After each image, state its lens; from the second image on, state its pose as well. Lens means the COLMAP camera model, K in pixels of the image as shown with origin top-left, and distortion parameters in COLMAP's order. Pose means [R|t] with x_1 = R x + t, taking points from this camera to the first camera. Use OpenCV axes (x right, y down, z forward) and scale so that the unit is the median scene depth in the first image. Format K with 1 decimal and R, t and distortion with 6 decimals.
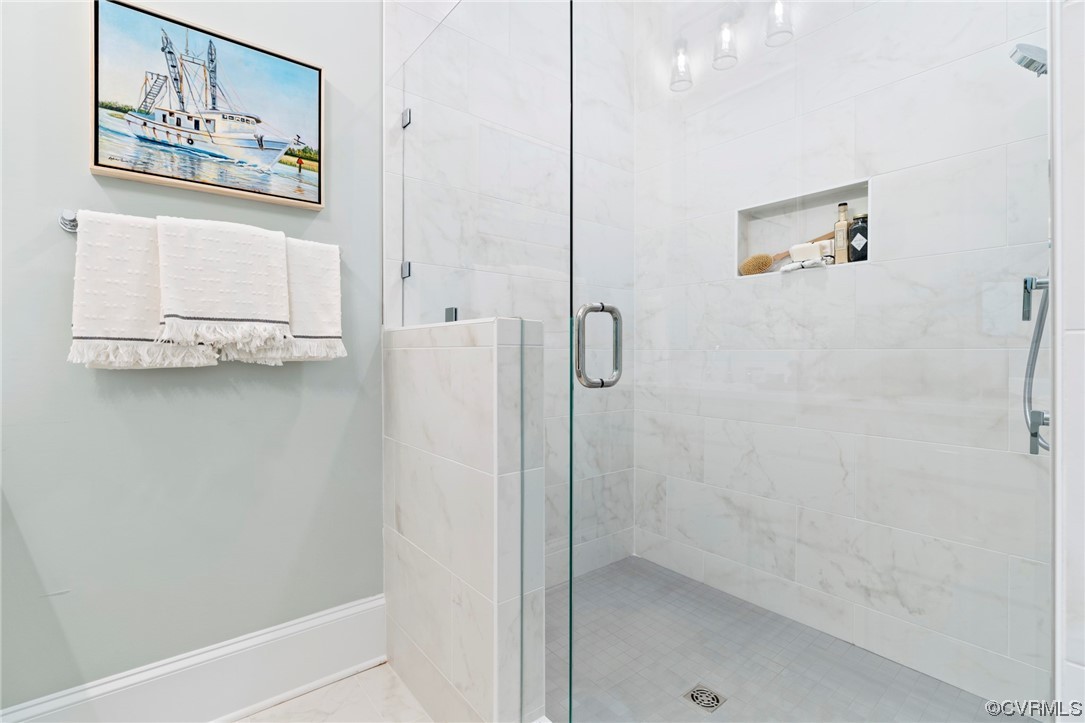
lens RADIAL K [[496.2, 0, 541.7], [0, 496.2, 359.8], [0, 0, 1]] dist [-0.001047, 0.000722]
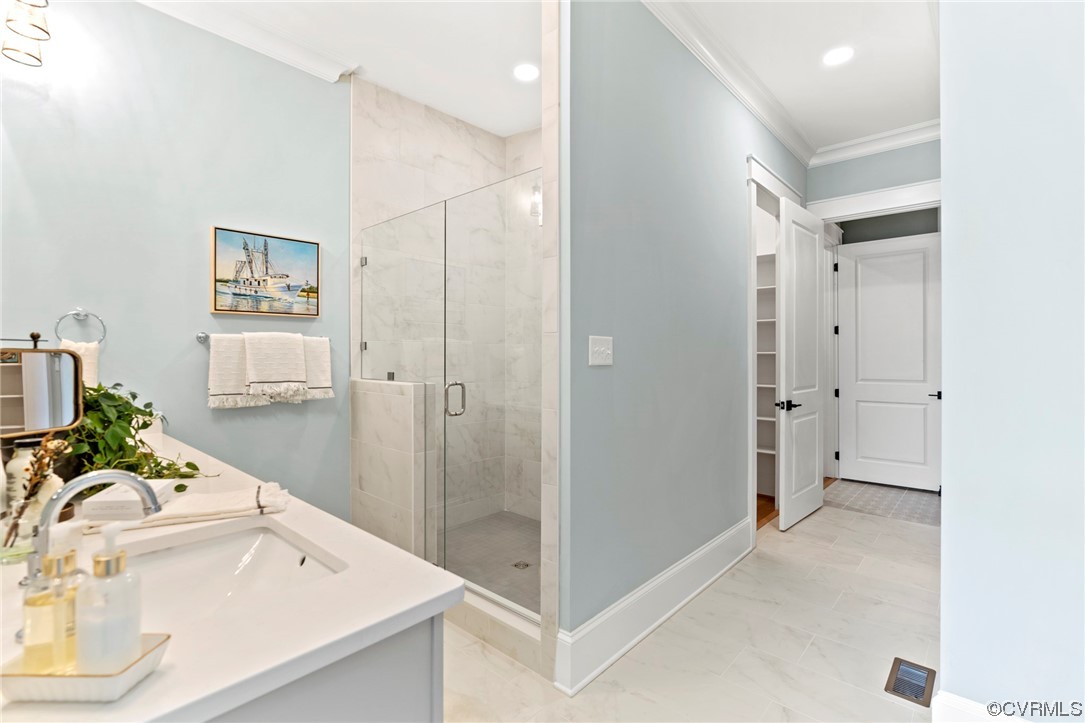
lens RADIAL K [[496.2, 0, 542.2], [0, 496.2, 359.6], [0, 0, 1]] dist [-0.001047, 0.000722]
pose [[0.989582, -0.000187, 0.143969, 0.132490], [0.000656, 0.999995, -0.003210, -0.152119], [-0.143968, 0.003271, 0.989577, -1.063421]]
